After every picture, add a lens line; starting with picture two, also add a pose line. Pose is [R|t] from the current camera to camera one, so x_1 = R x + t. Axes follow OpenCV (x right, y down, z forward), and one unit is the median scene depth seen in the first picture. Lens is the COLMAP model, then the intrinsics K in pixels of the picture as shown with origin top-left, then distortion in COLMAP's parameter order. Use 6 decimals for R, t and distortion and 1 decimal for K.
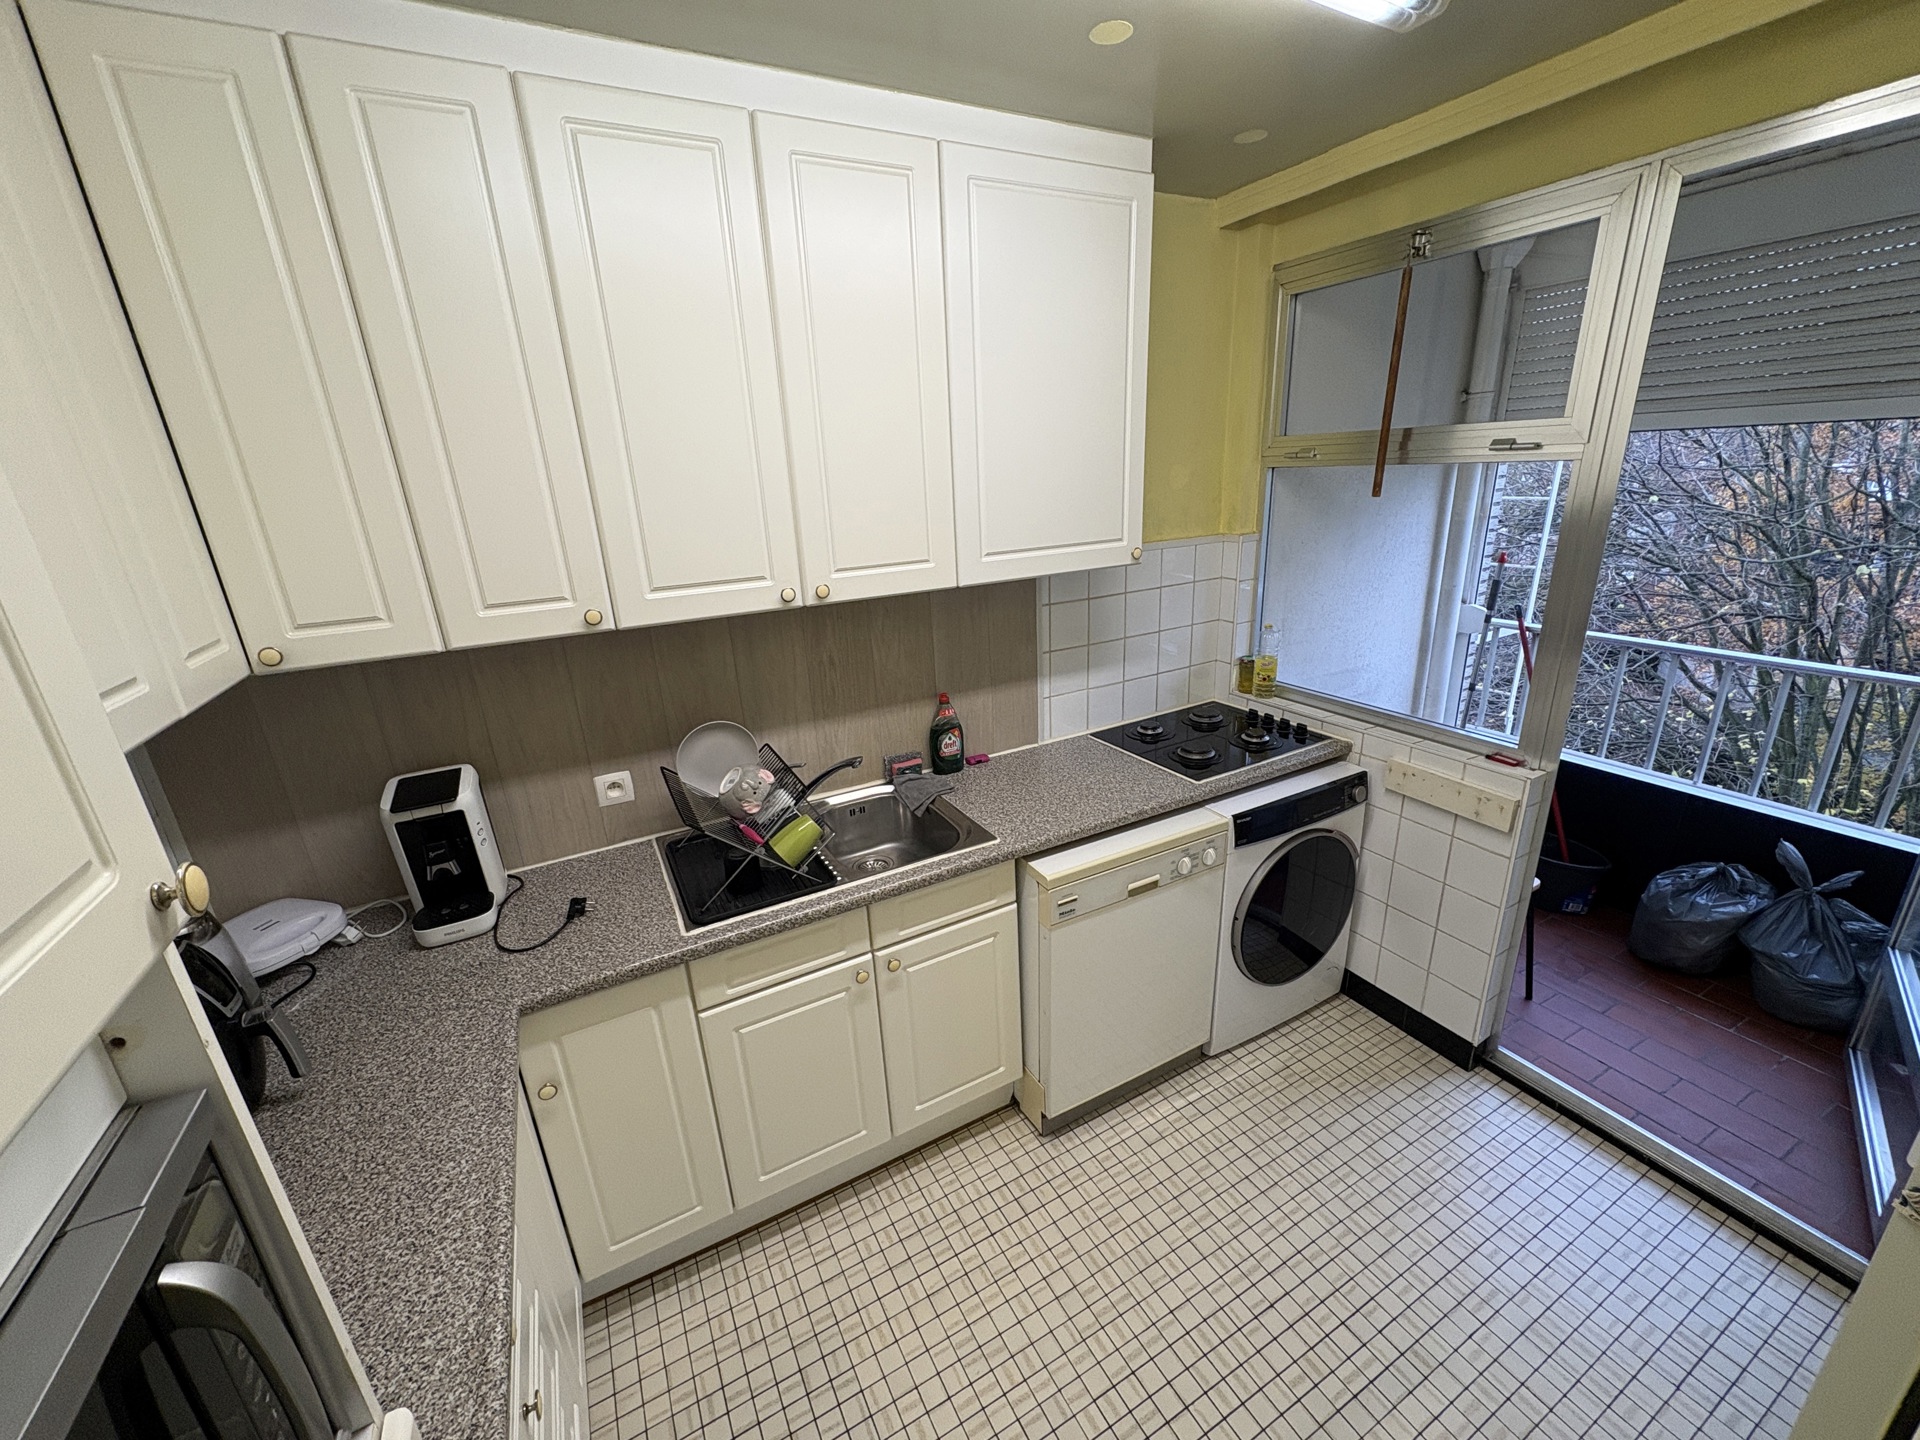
lens RADIAL K [[758.0, 0, 960.0], [0, 758.0, 720.0], [0, 0, 1]] dist [0.001412, -0.000016]
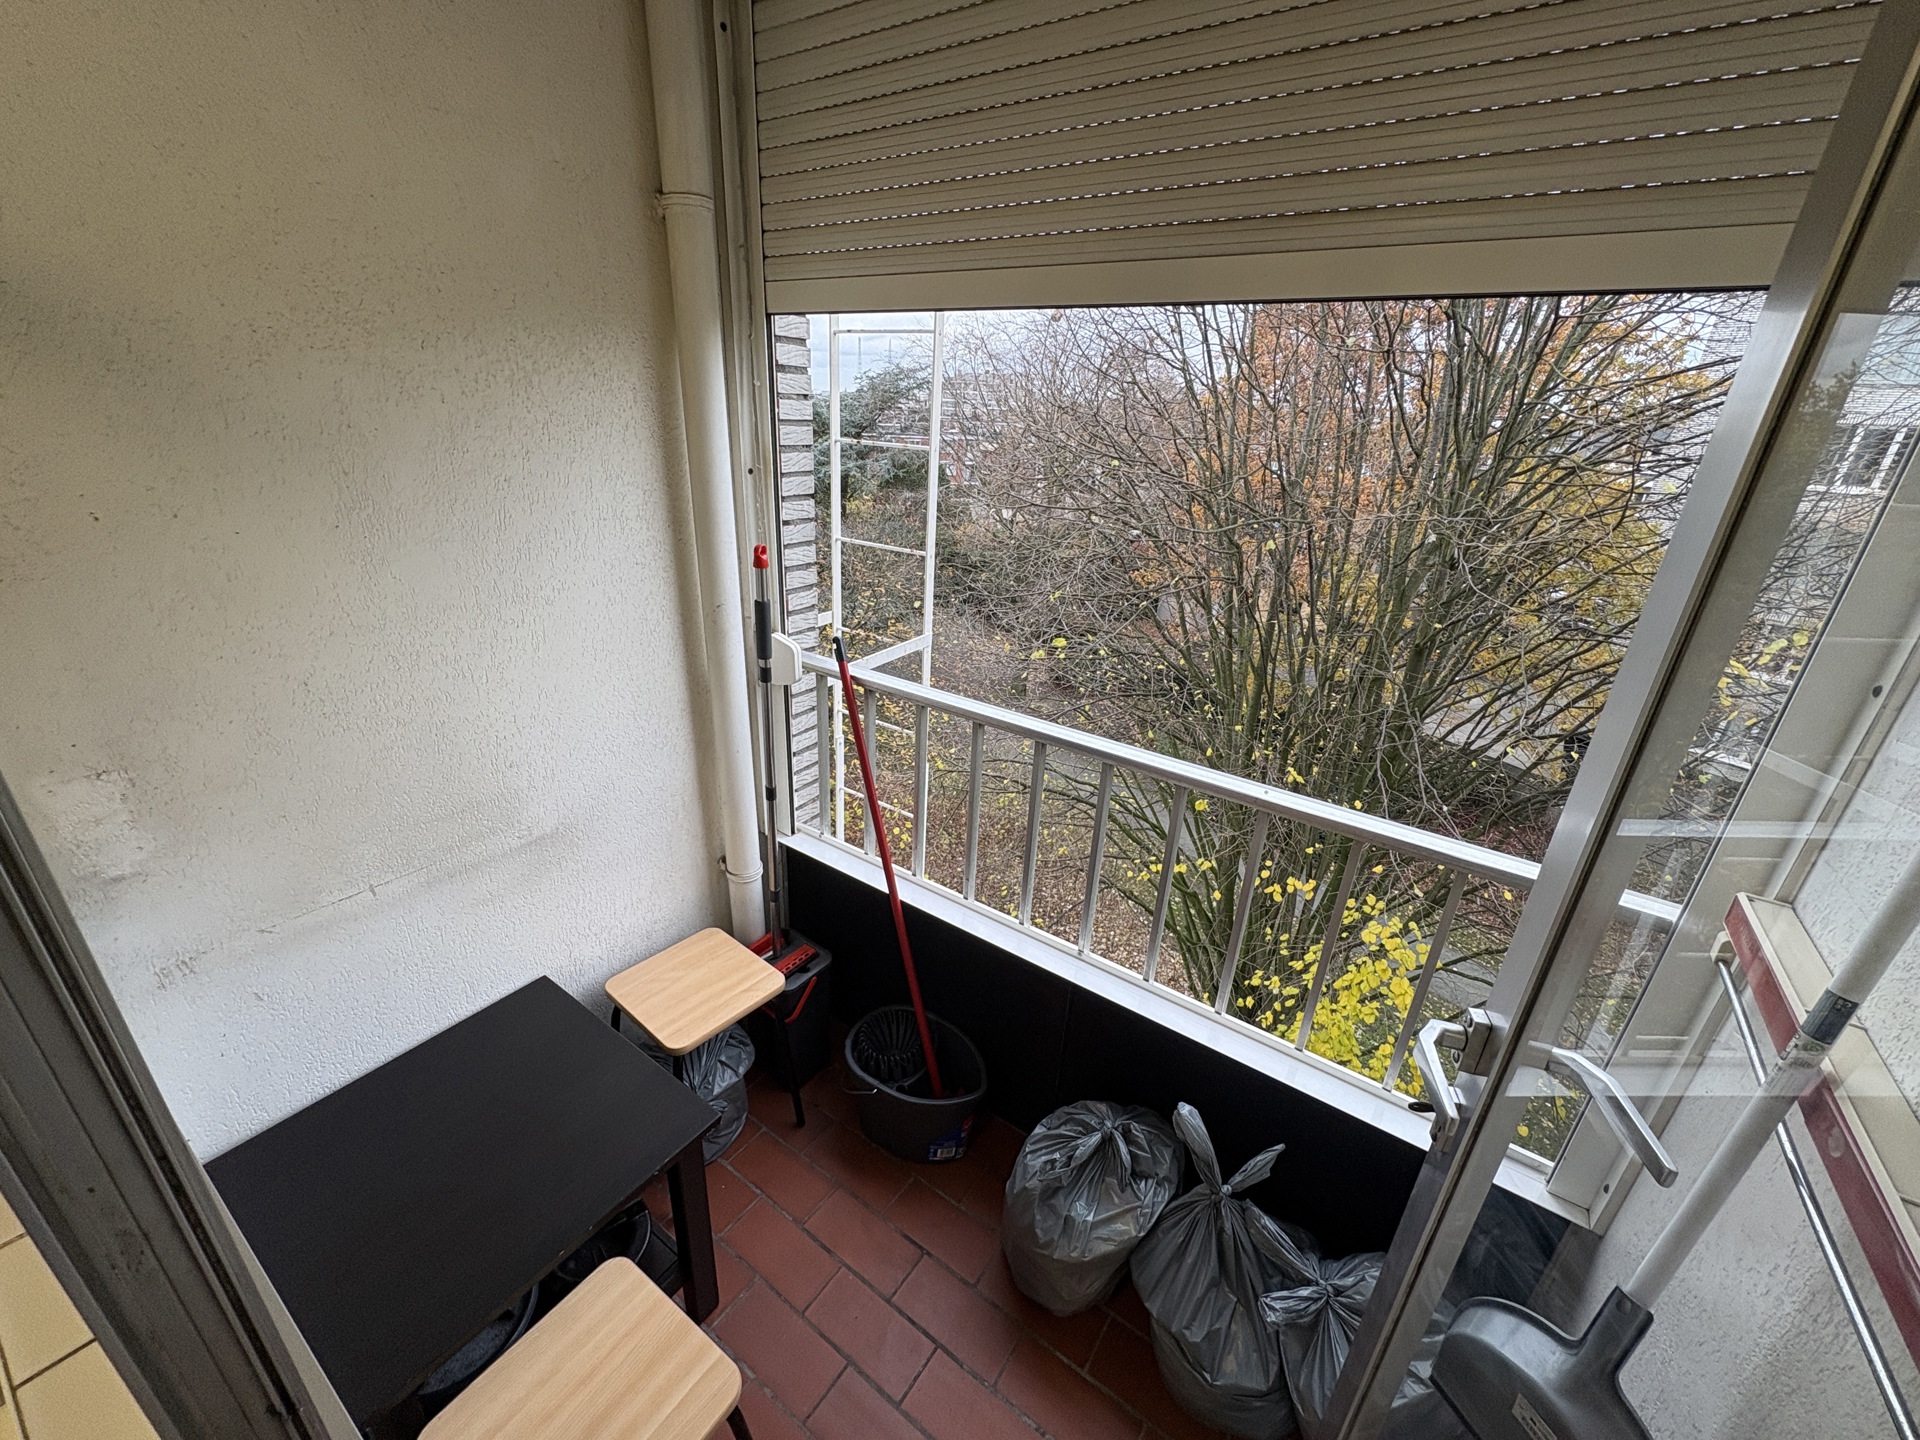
lens RADIAL K [[758.0, 0, 960.0], [0, 758.0, 720.0], [0, 0, 1]] dist [0.001412, -0.000016]
pose [[0.884627, -0.093174, 0.456895, 0.379996], [0.058871, 0.994310, 0.088783, -0.091817], [-0.462568, -0.051642, 0.885079, 0.319480]]
